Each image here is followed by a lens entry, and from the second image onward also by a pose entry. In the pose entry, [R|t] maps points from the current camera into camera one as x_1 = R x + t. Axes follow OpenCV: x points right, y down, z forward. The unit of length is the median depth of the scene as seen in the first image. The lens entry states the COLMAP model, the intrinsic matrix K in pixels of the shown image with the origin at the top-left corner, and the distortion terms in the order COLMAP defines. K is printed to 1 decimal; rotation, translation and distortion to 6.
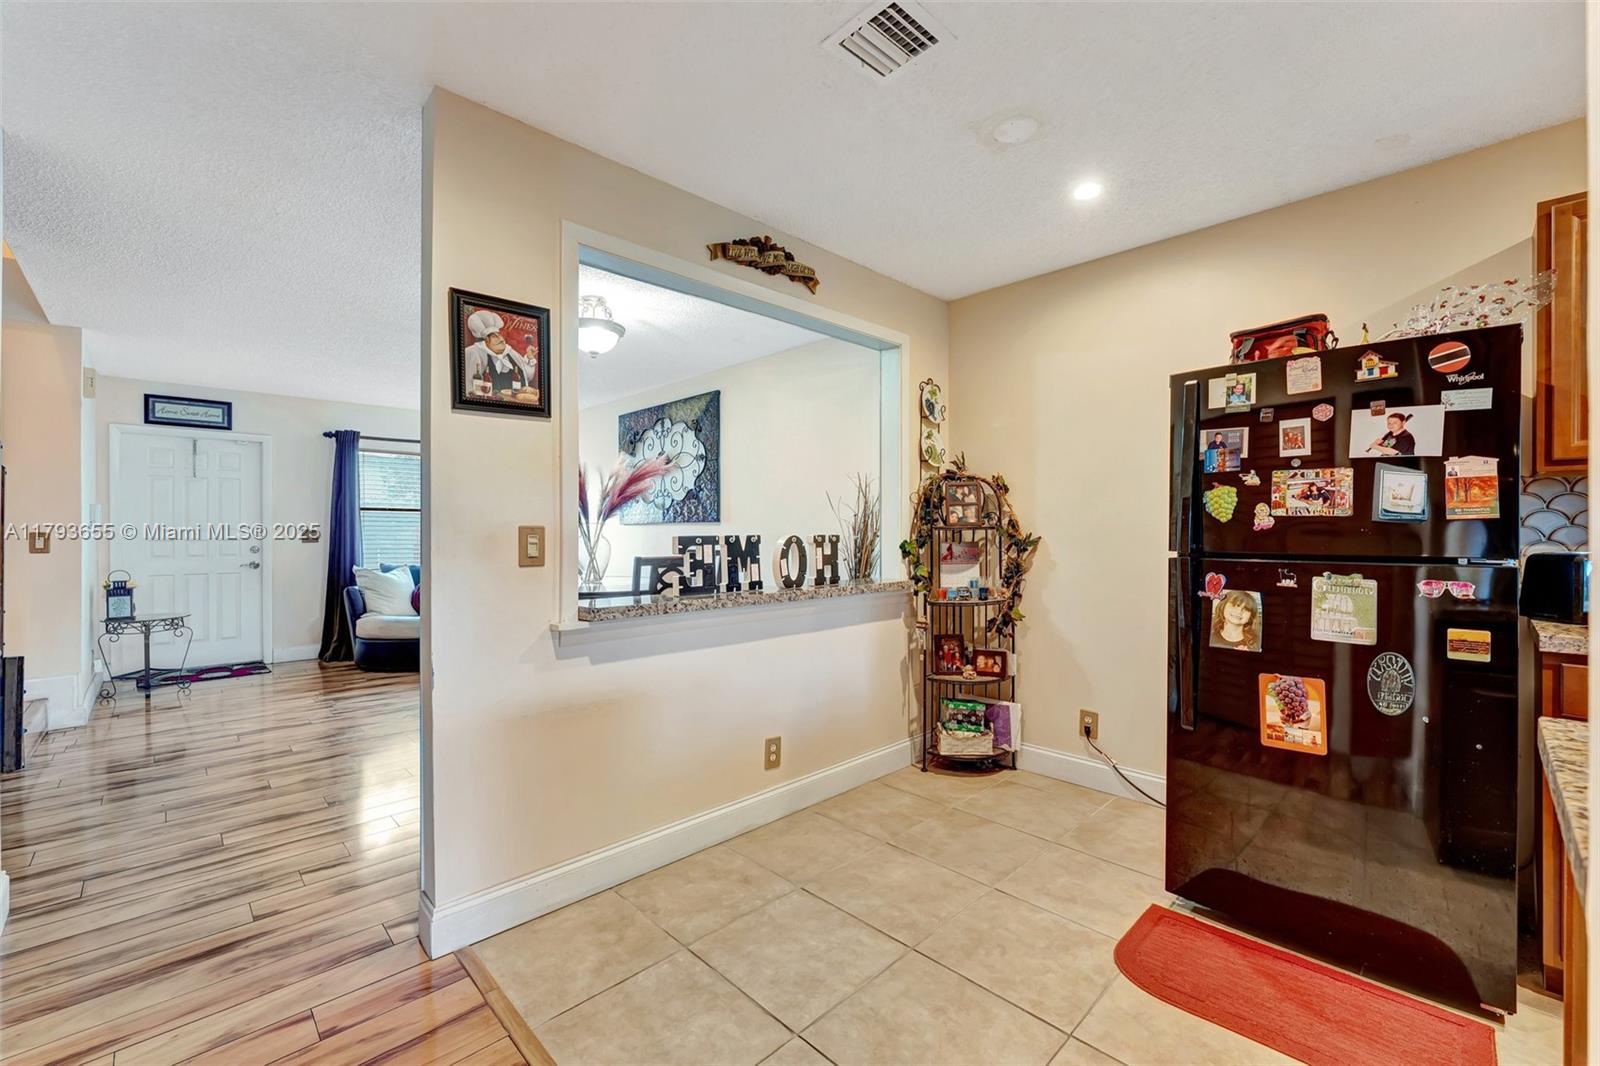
lens RADIAL K [[657.7, 0, 801.4], [0, 657.7, 528.1], [0, 0, 1]] dist [-0.006771, 0.000449]
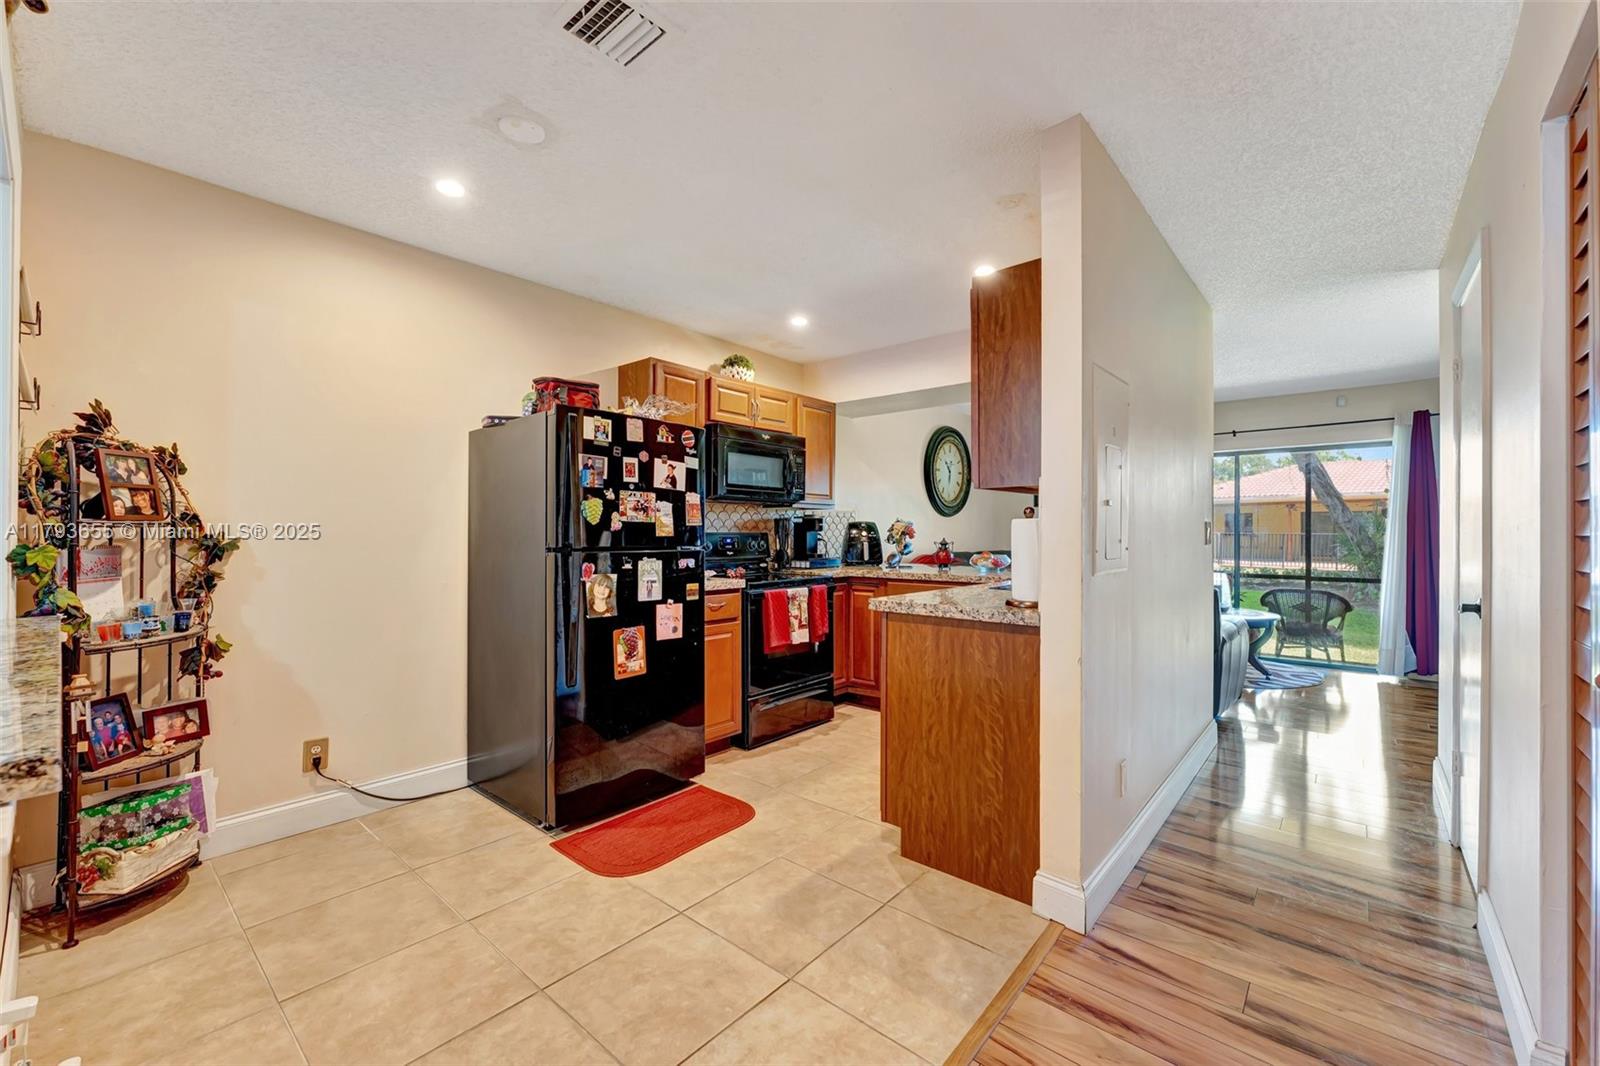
lens RADIAL K [[649.4, 0, 801.6], [0, 649.4, 527.6], [0, 0, 1]] dist [-0.002705, -0.000130]
pose [[-0.088346, 0.009089, 0.996048, -0.472642], [-0.008882, 0.999911, -0.009912, 0.004147], [-0.996050, -0.009722, -0.088257, 0.450928]]
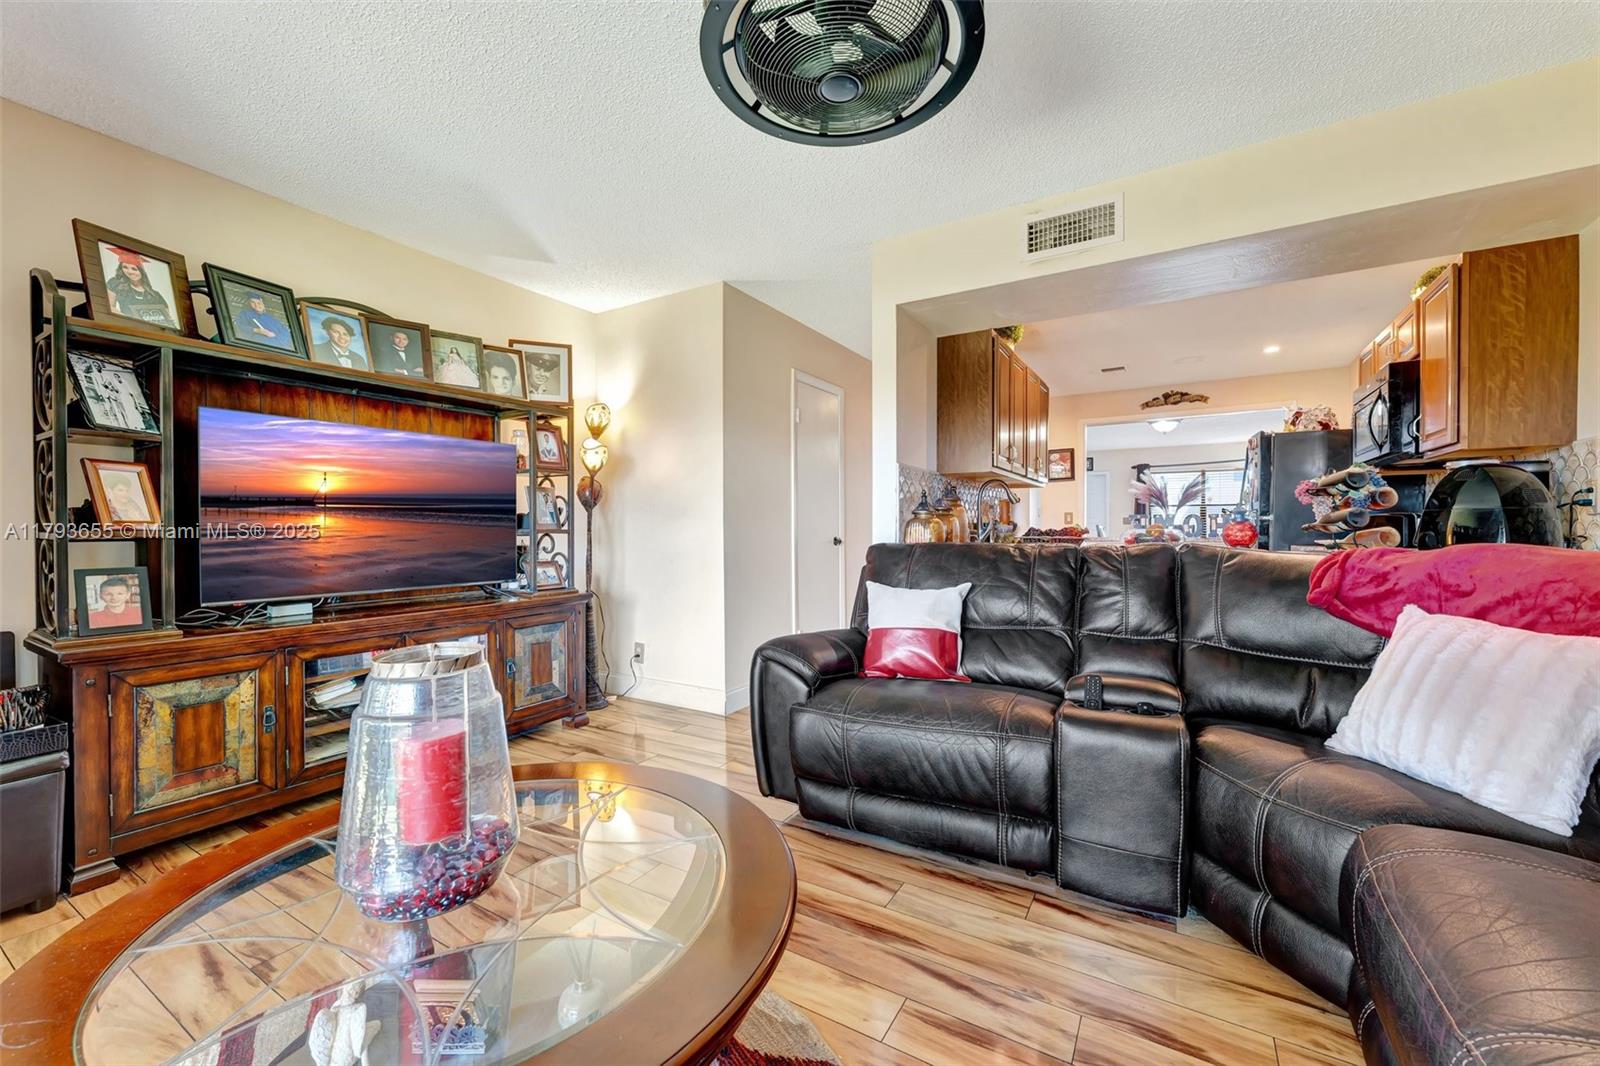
lens RADIAL K [[640.5, 0, 797.0], [0, 640.5, 536.6], [0, 0, 1]] dist [0.000044, -0.000083]
pose [[0.246991, 0.014485, -0.968909, 1.676559], [0.006428, 0.999842, 0.016586, 0.038707], [0.968996, -0.010325, 0.246859, -0.811943]]
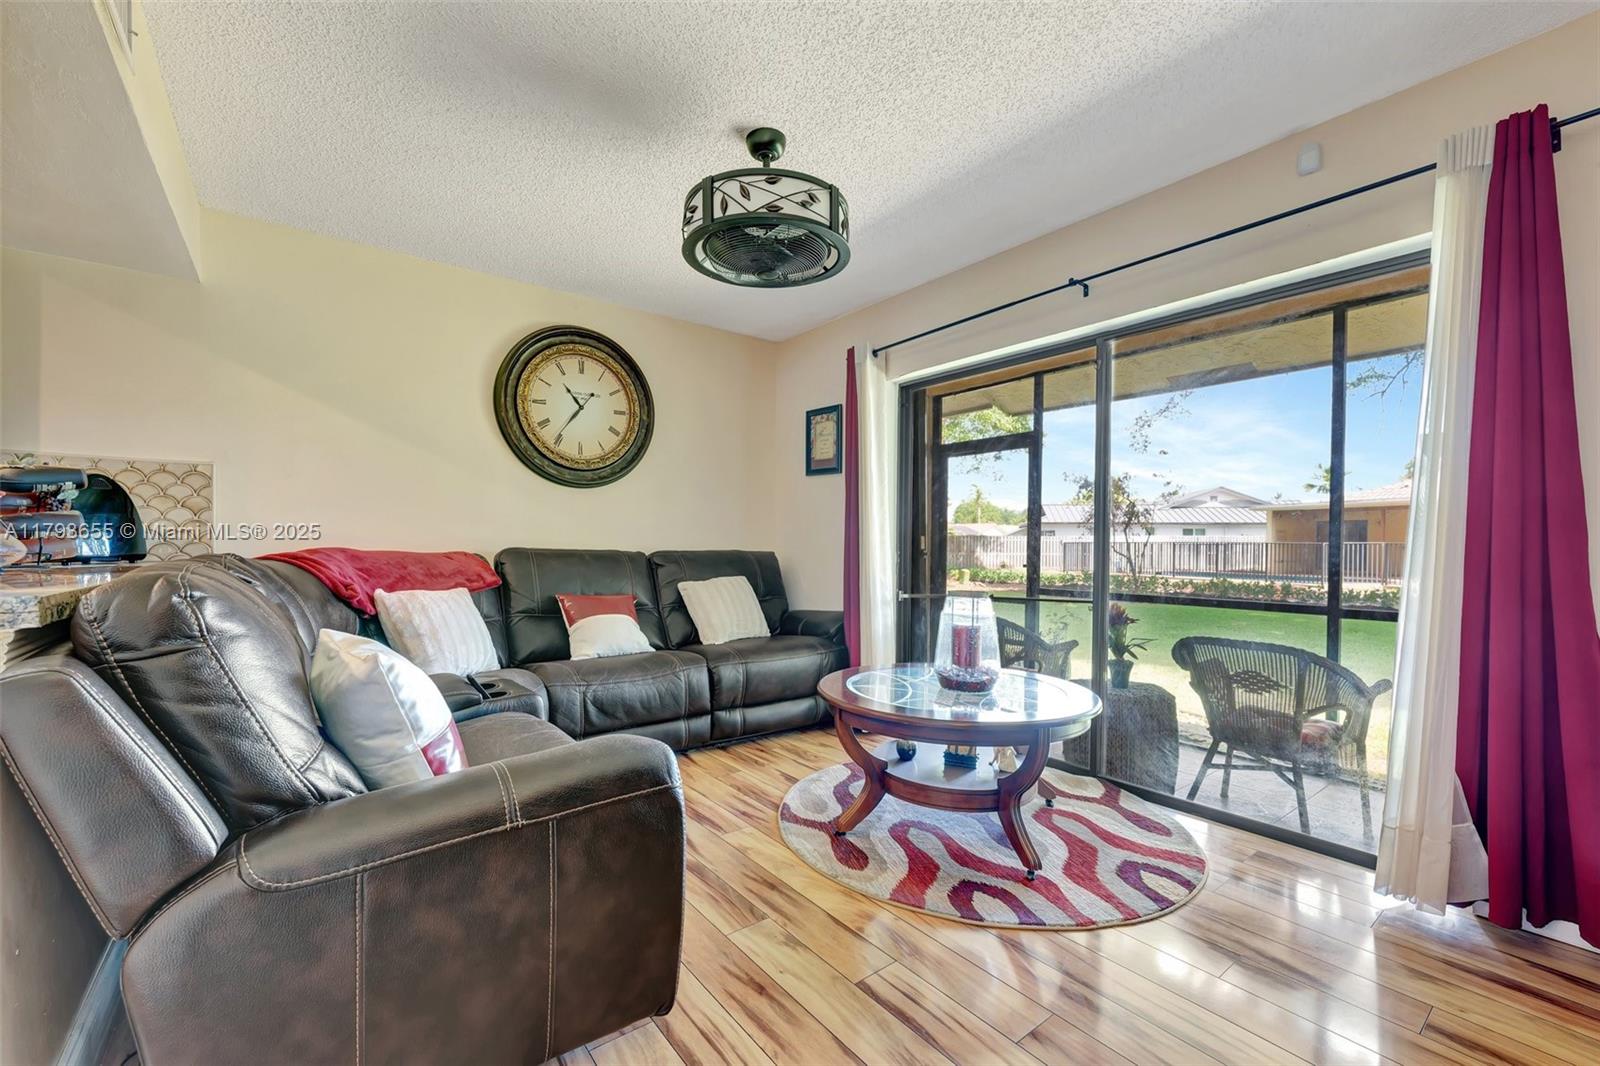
lens RADIAL K [[661.3, 0, 802.3], [0, 661.3, 548.8], [0, 0, 1]] dist [0.000371, 0.000025]
pose [[0.116296, -0.004071, 0.993206, 0.457528], [-0.012979, 0.999900, 0.005618, 0.047087], [-0.993130, -0.013544, 0.116232, -0.806762]]
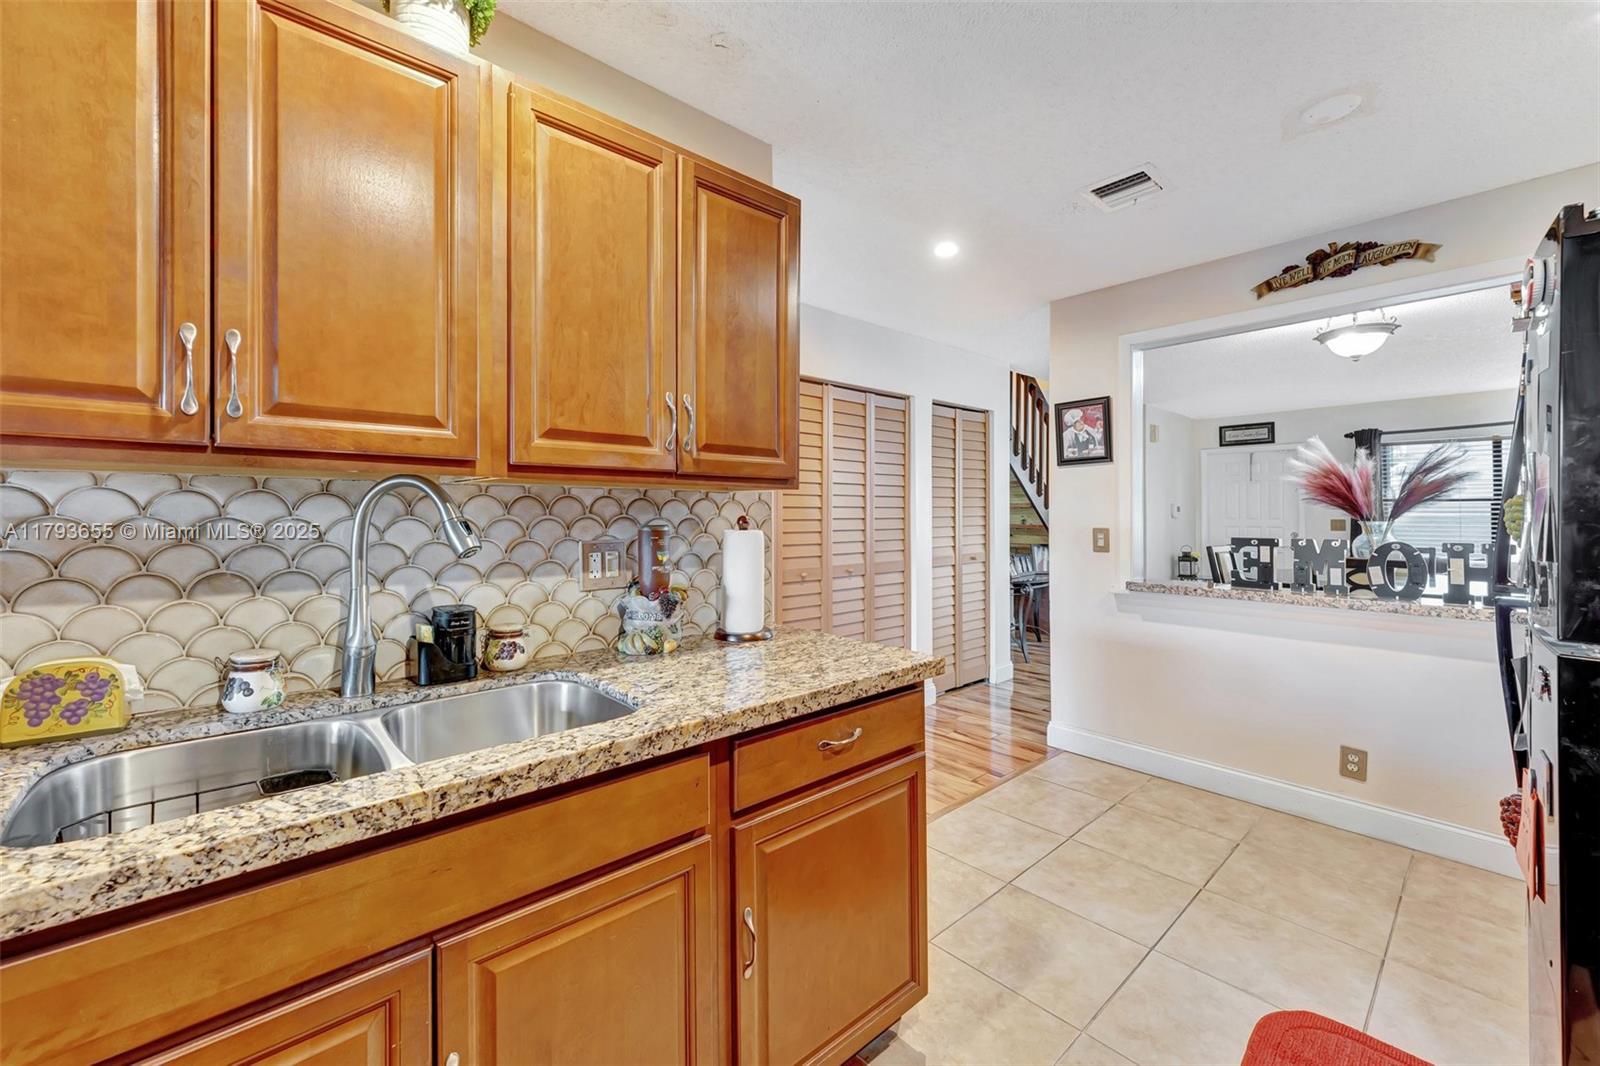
lens RADIAL K [[644.9, 0, 797.3], [0, 644.9, 512.8], [0, 0, 1]] dist [0.002652, 0.000063]
pose [[-0.038293, 0.000001, -0.999267, 0.859705], [0.006109, 0.999981, -0.000233, -0.031666], [0.999248, -0.006113, -0.038292, 0.193020]]
